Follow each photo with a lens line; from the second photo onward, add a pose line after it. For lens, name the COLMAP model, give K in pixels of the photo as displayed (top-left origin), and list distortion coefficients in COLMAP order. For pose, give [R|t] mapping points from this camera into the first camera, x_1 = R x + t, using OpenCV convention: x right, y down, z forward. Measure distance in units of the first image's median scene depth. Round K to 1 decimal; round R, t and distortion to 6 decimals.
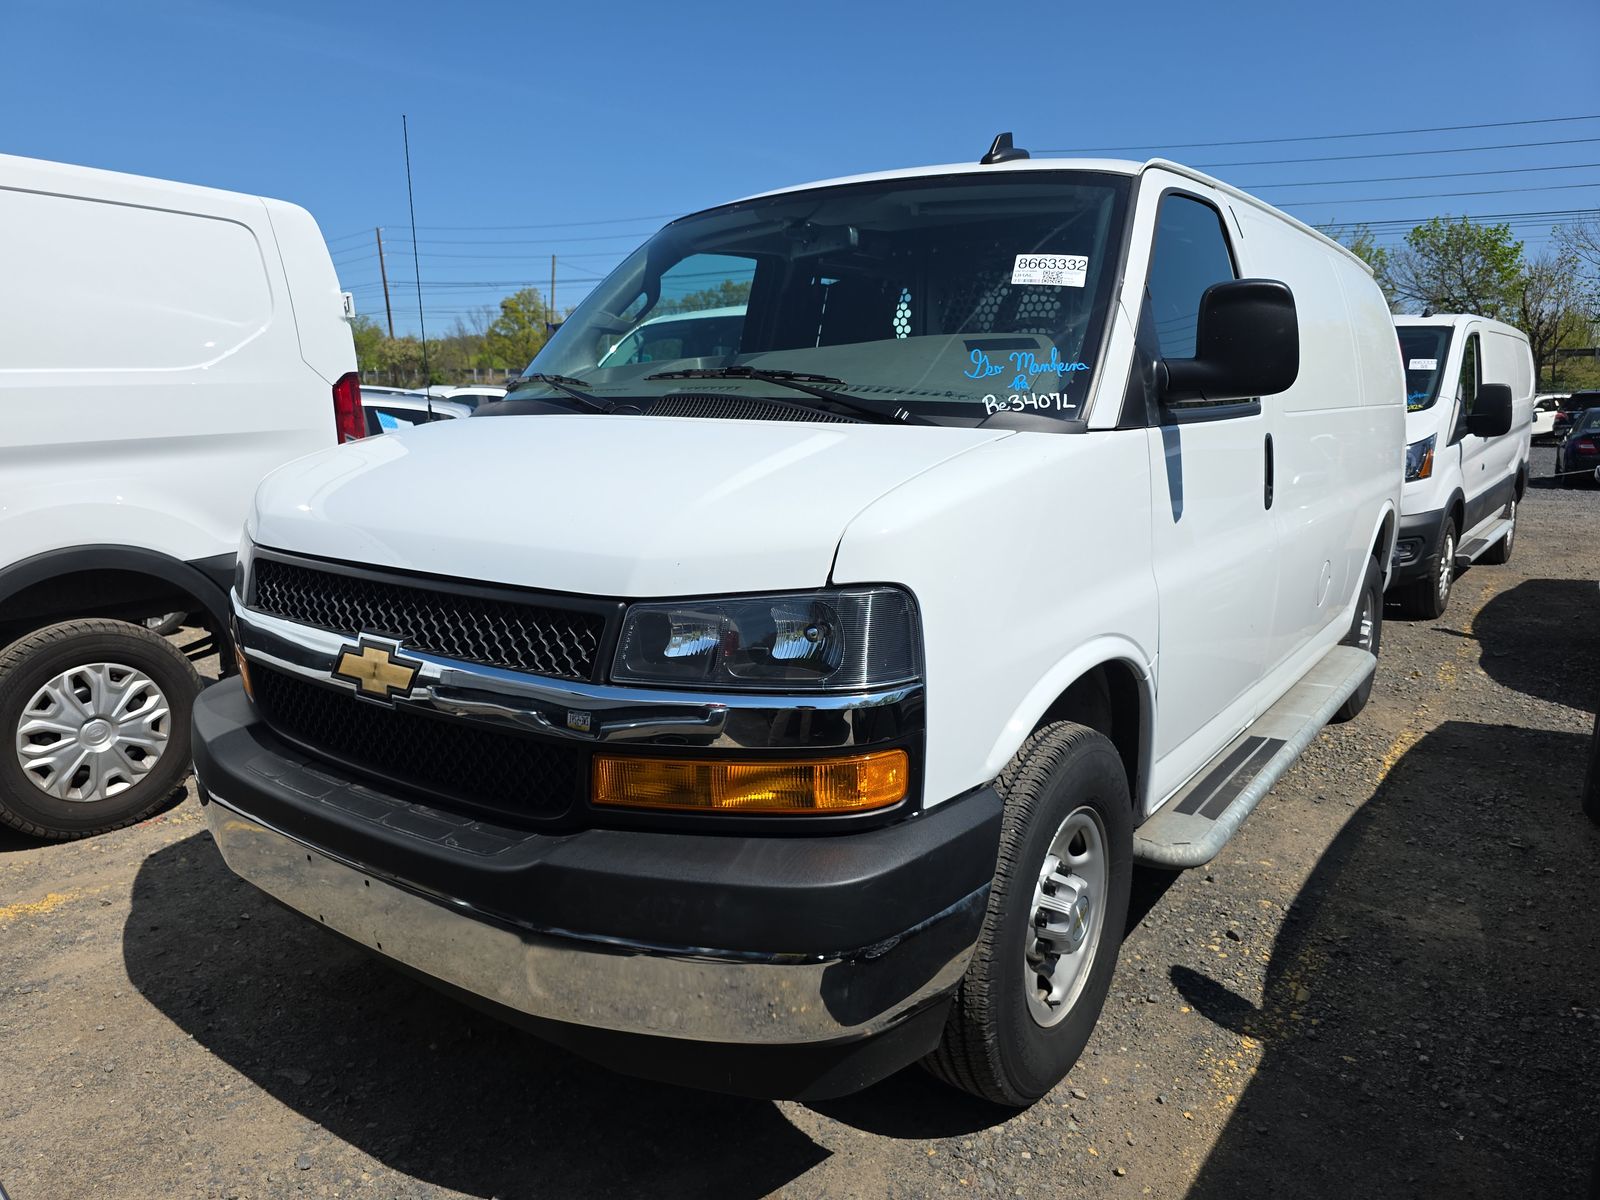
lens RADIAL K [[1078.1, 0, 805.7], [0, 1078.1, 596.7], [0, 0, 1]] dist [0.046694, -0.042889]
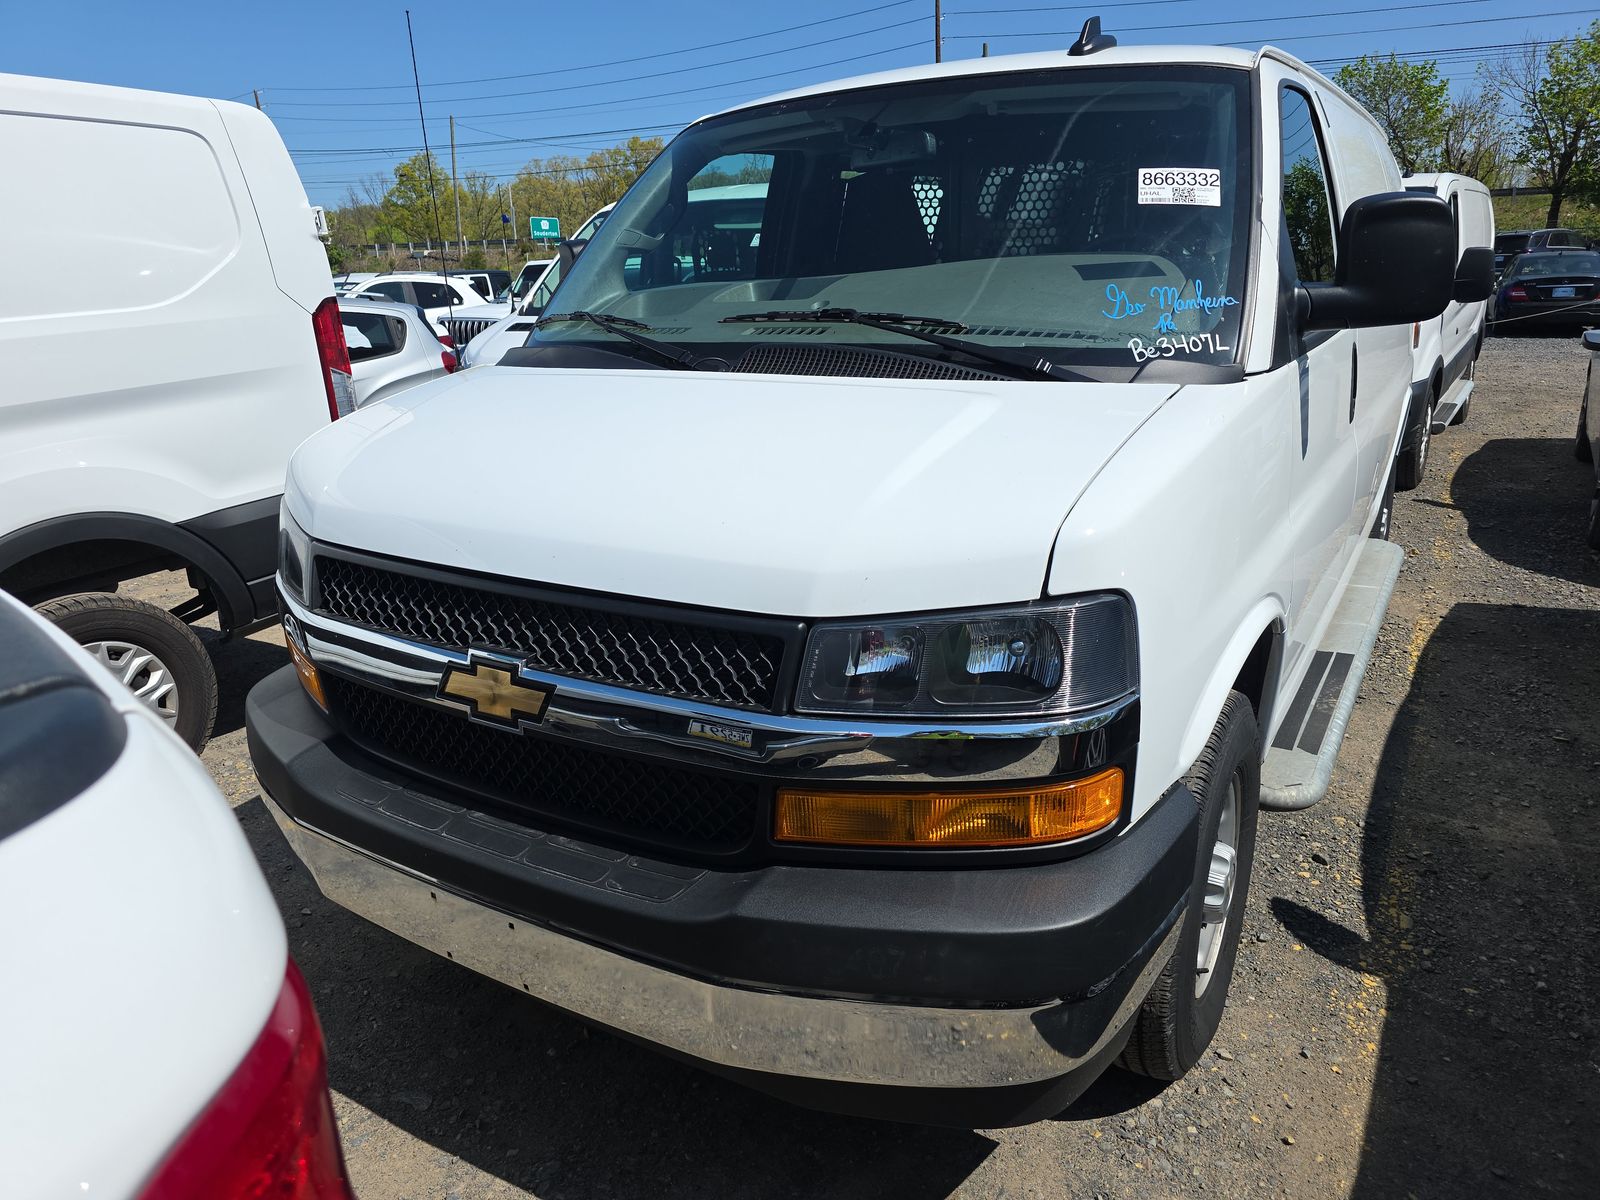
lens RADIAL K [[1078.1, 0, 815.4], [0, 1078.1, 598.6], [0, 0, 1]] dist [0.046694, -0.042889]
pose [[0.996707, -0.052779, 0.061552, -0.121096], [0.045186, 0.991888, 0.118813, -0.067603], [-0.067324, -0.115641, 0.991007, 0.070832]]
